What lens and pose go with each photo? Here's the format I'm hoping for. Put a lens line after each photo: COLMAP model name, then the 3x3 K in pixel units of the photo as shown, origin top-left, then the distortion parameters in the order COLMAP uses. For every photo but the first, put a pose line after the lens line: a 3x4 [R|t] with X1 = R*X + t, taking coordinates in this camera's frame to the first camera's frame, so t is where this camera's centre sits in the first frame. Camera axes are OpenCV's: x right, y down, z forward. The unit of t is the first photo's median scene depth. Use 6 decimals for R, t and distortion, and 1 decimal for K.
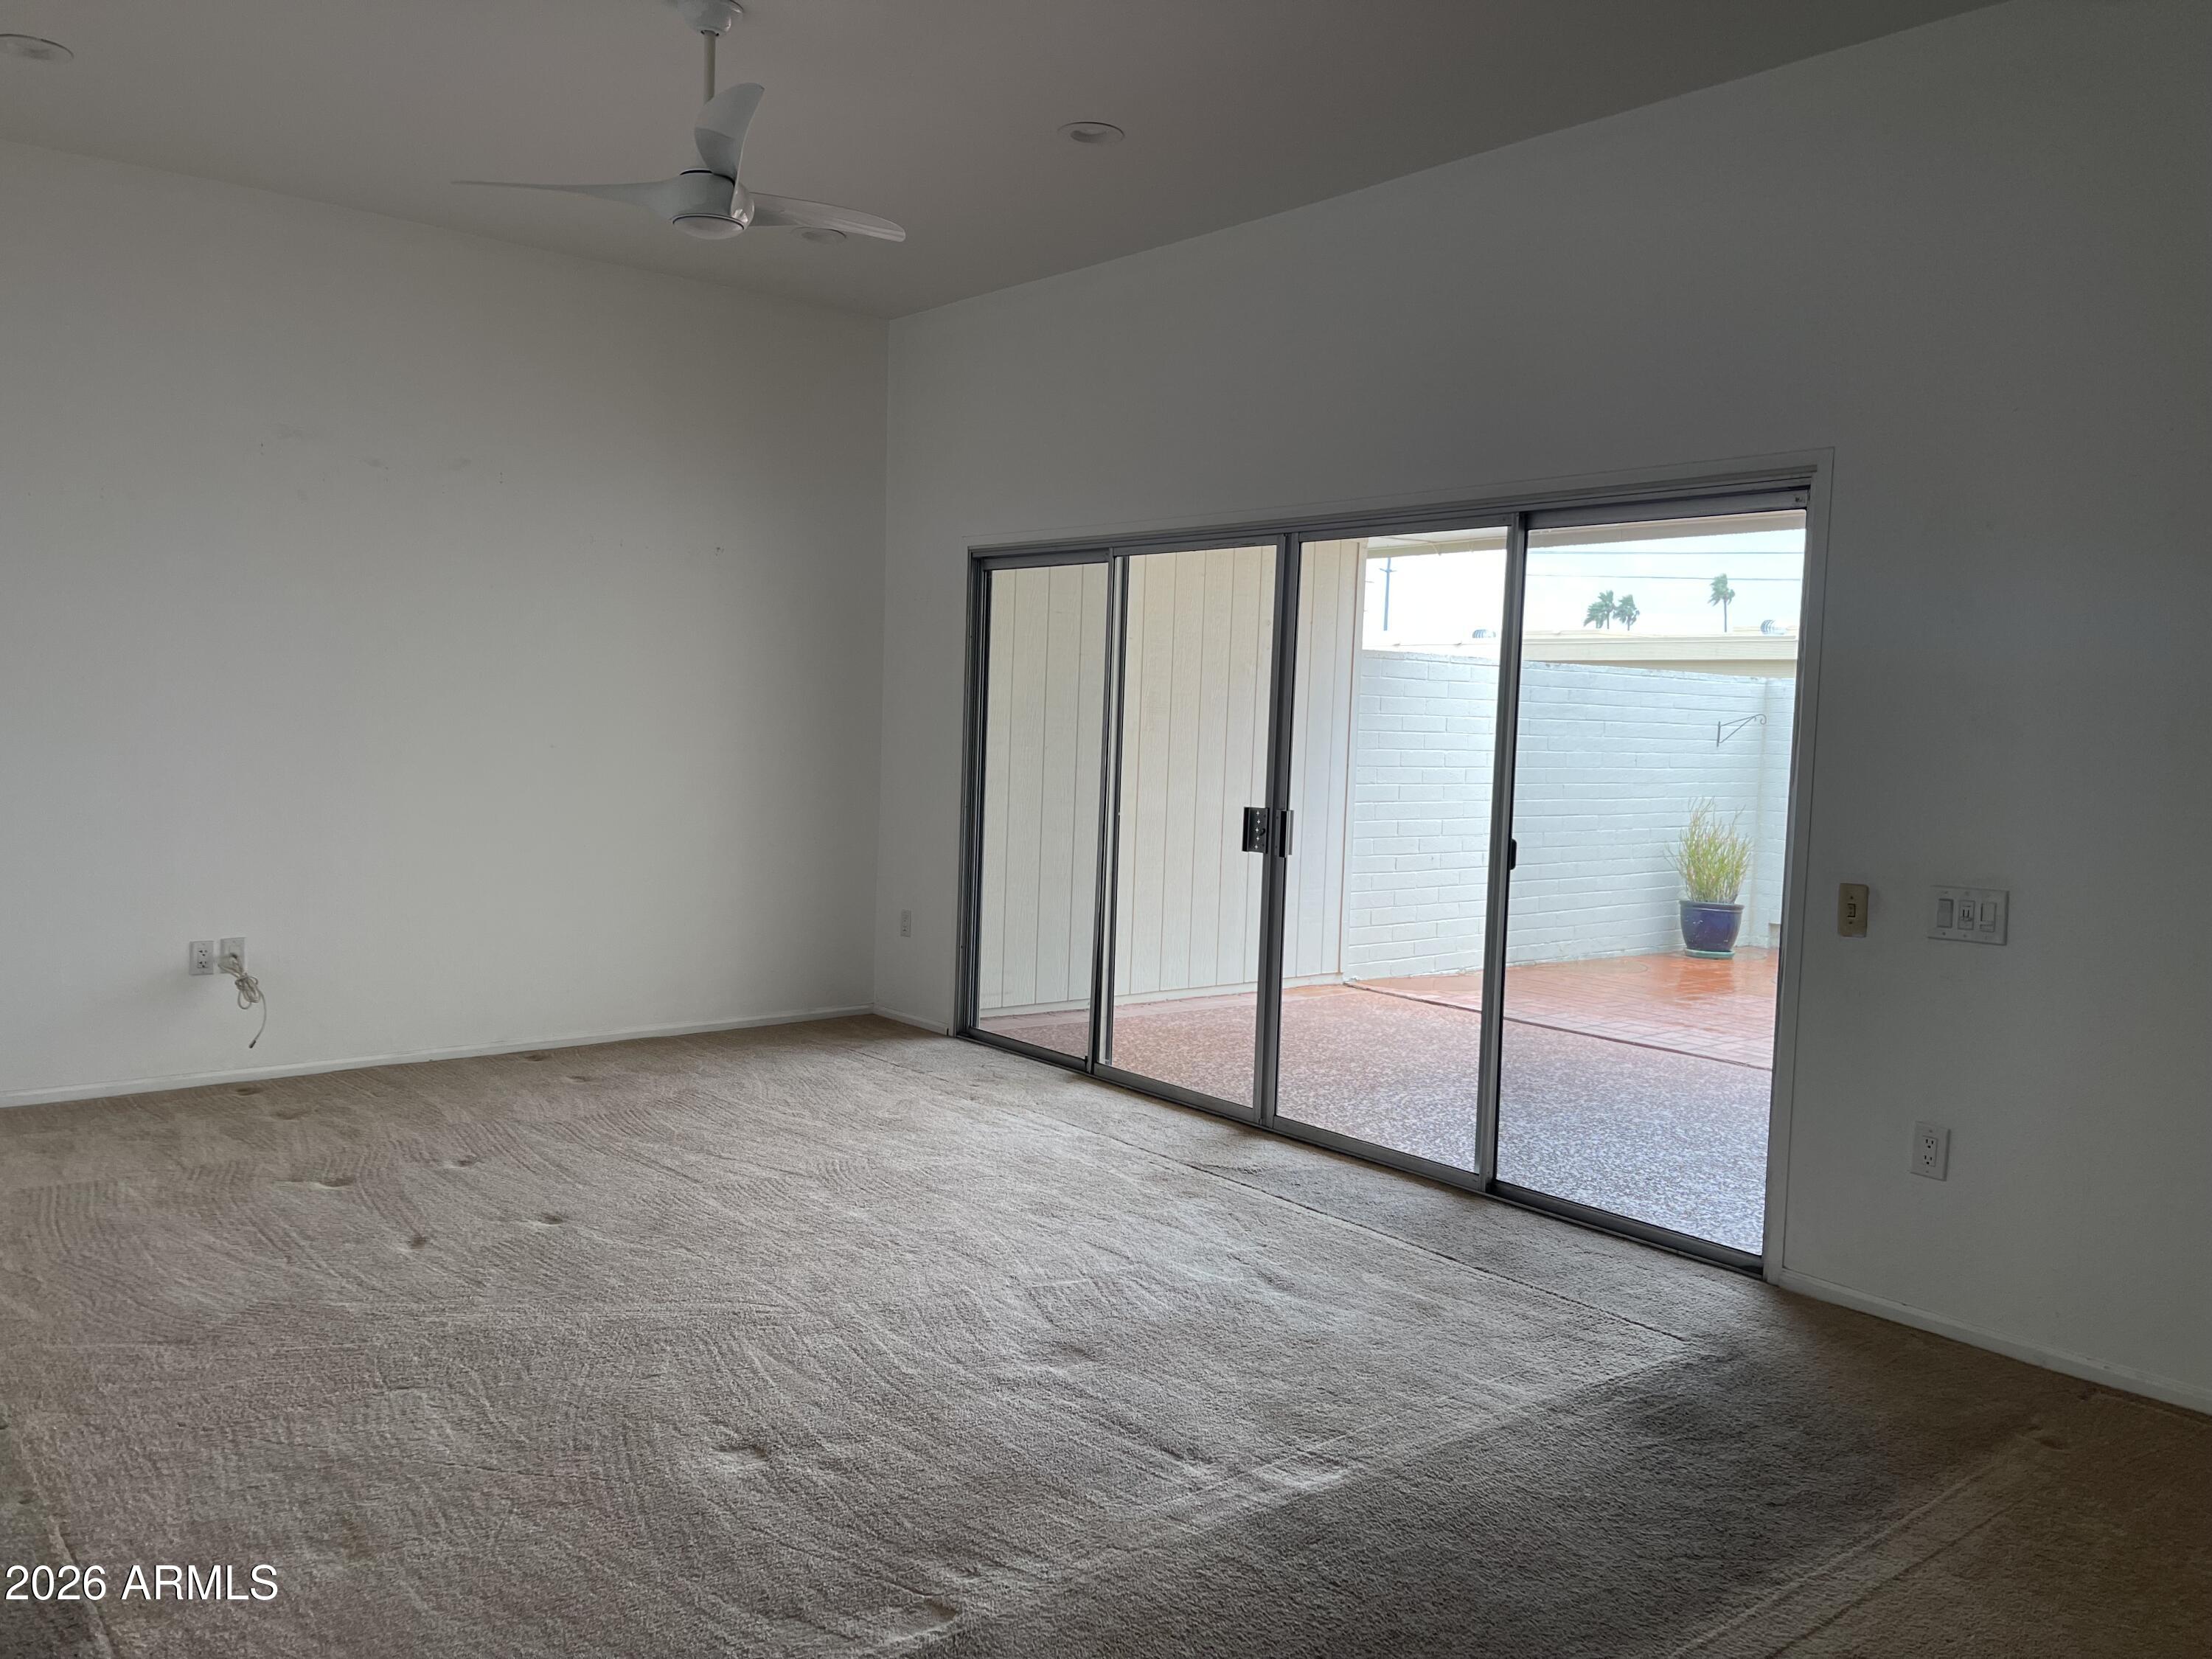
lens RADIAL K [[1677.6, 0, 1106.0], [0, 1677.6, 829.5], [0, 0, 1]] dist [0.001310, 0.000636]
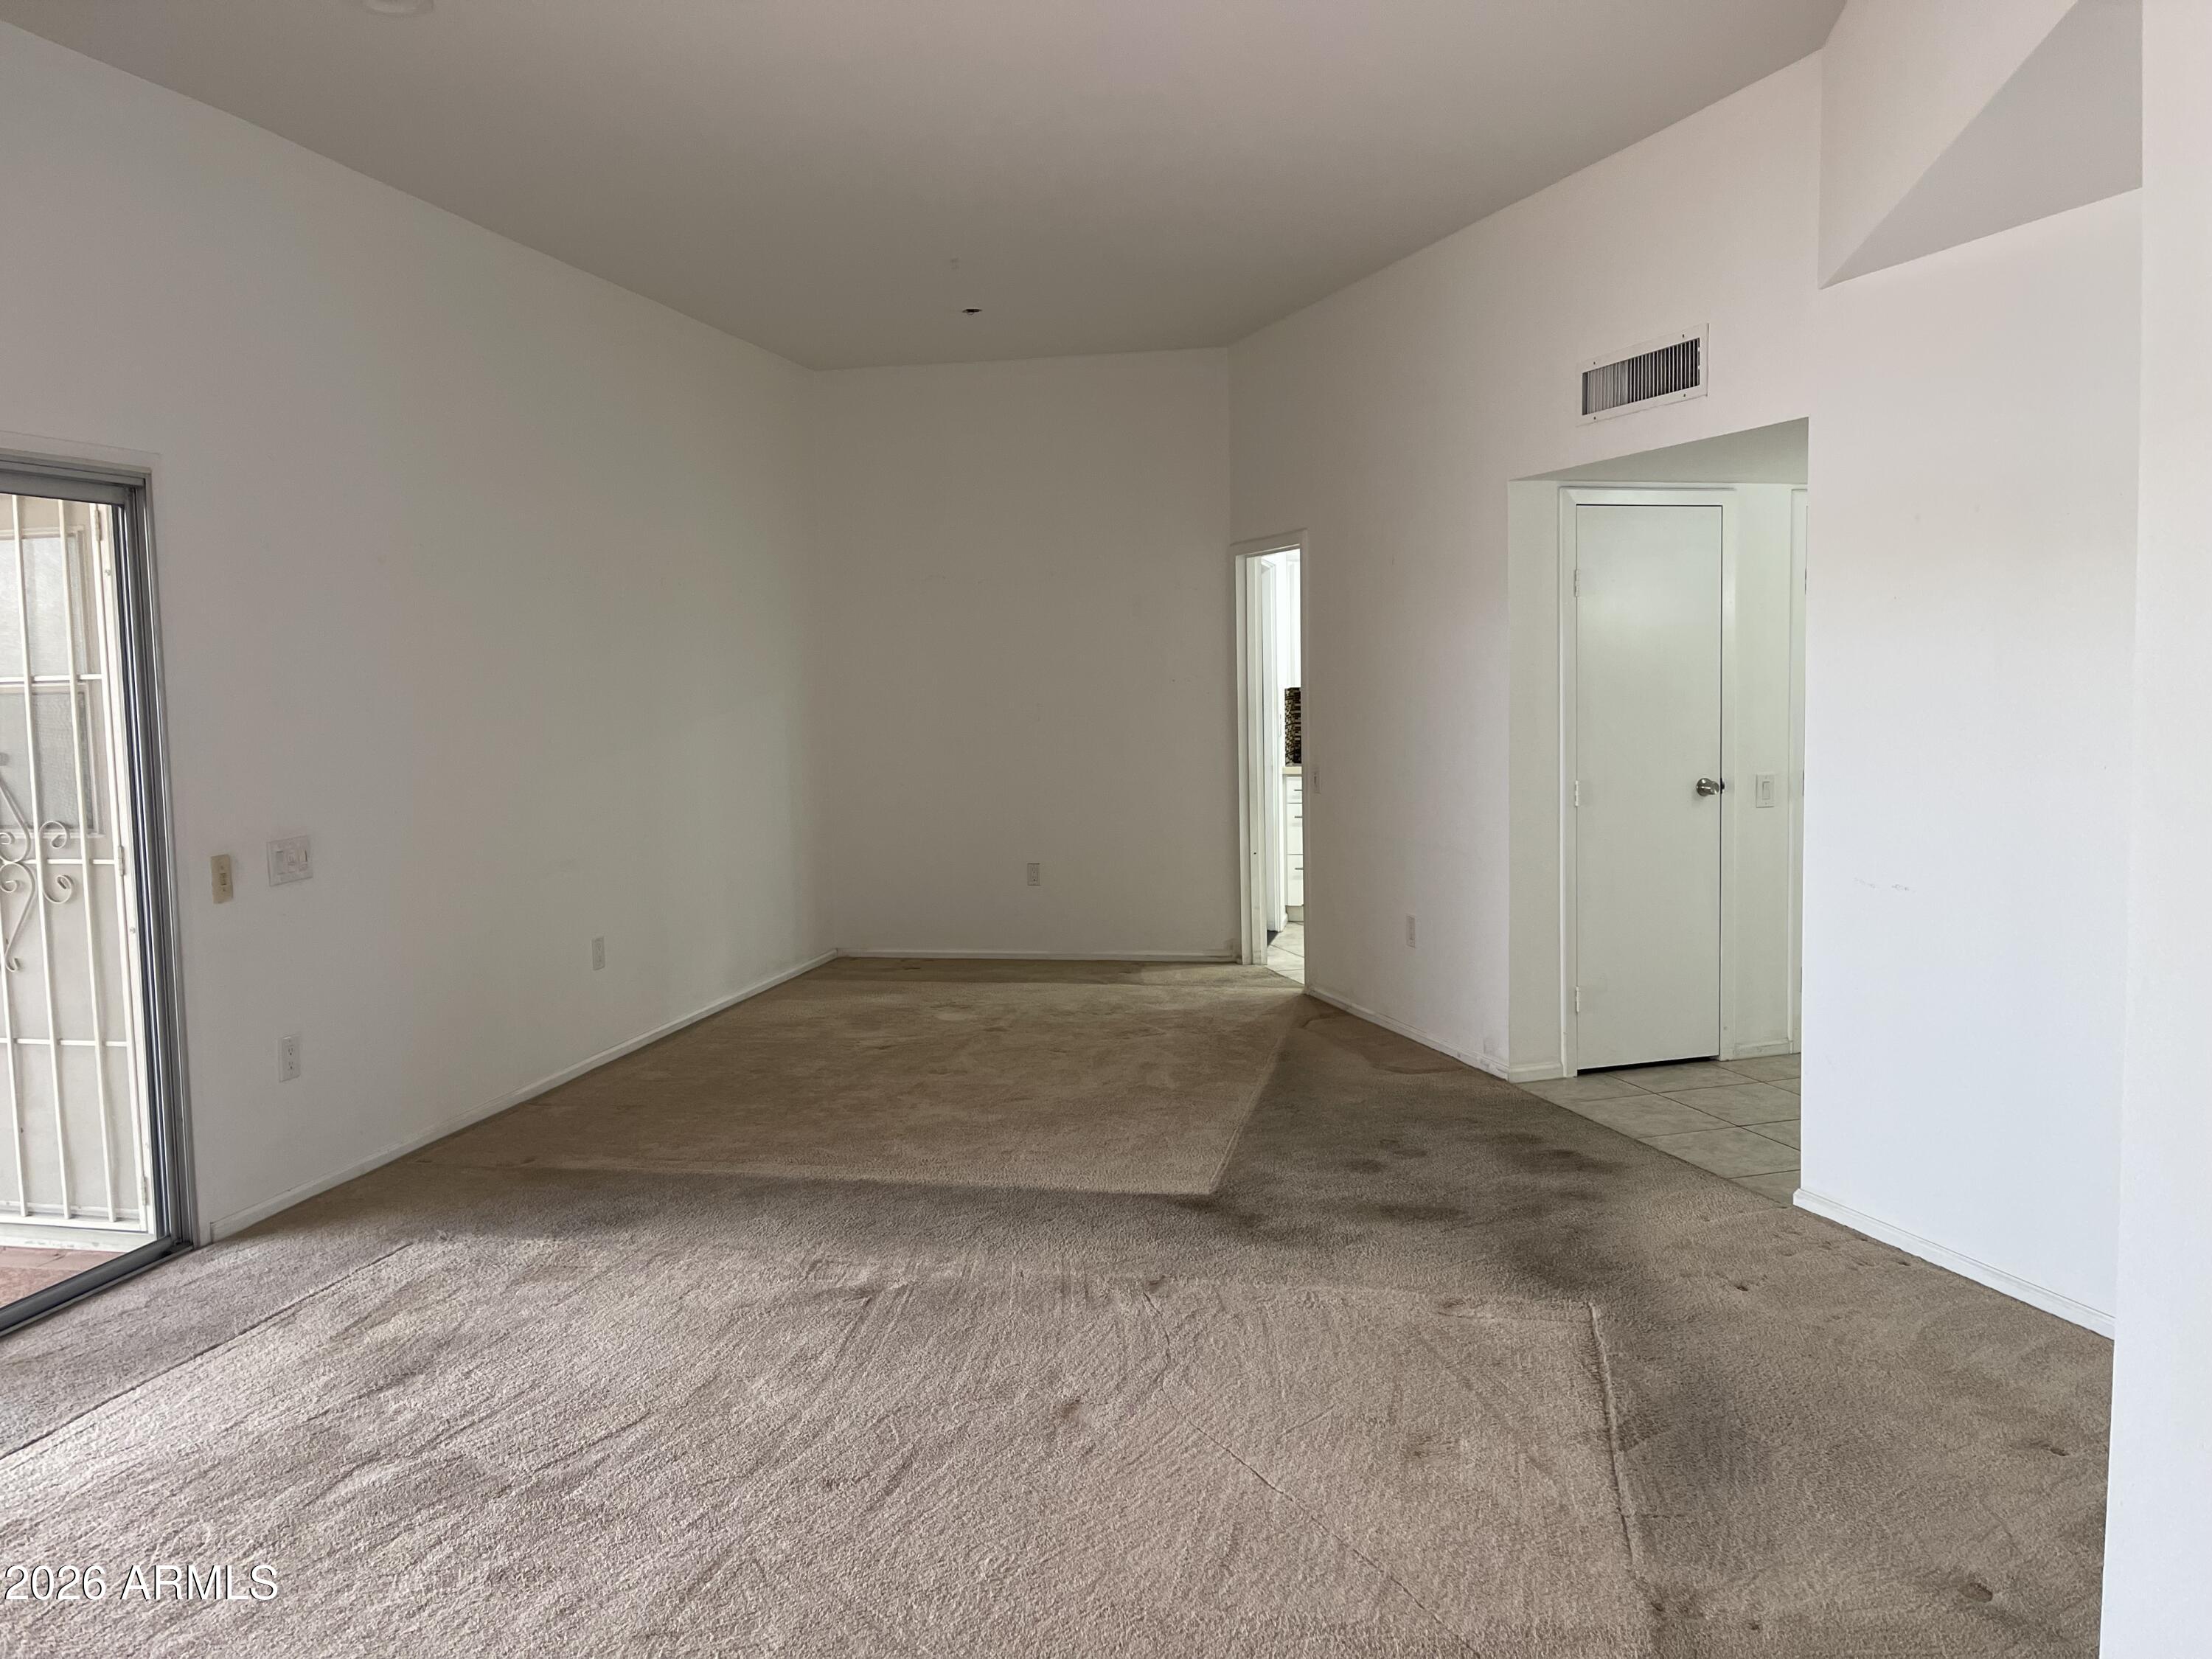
lens RADIAL K [[1677.6, 0, 1106.0], [0, 1677.6, 829.5], [0, 0, 1]] dist [0.001310, 0.000636]
pose [[-0.620551, -0.095023, 0.778387, -0.786997], [0.050001, 0.985816, 0.160208, -0.133876], [-0.782570, 0.138337, -0.606998, 1.214024]]
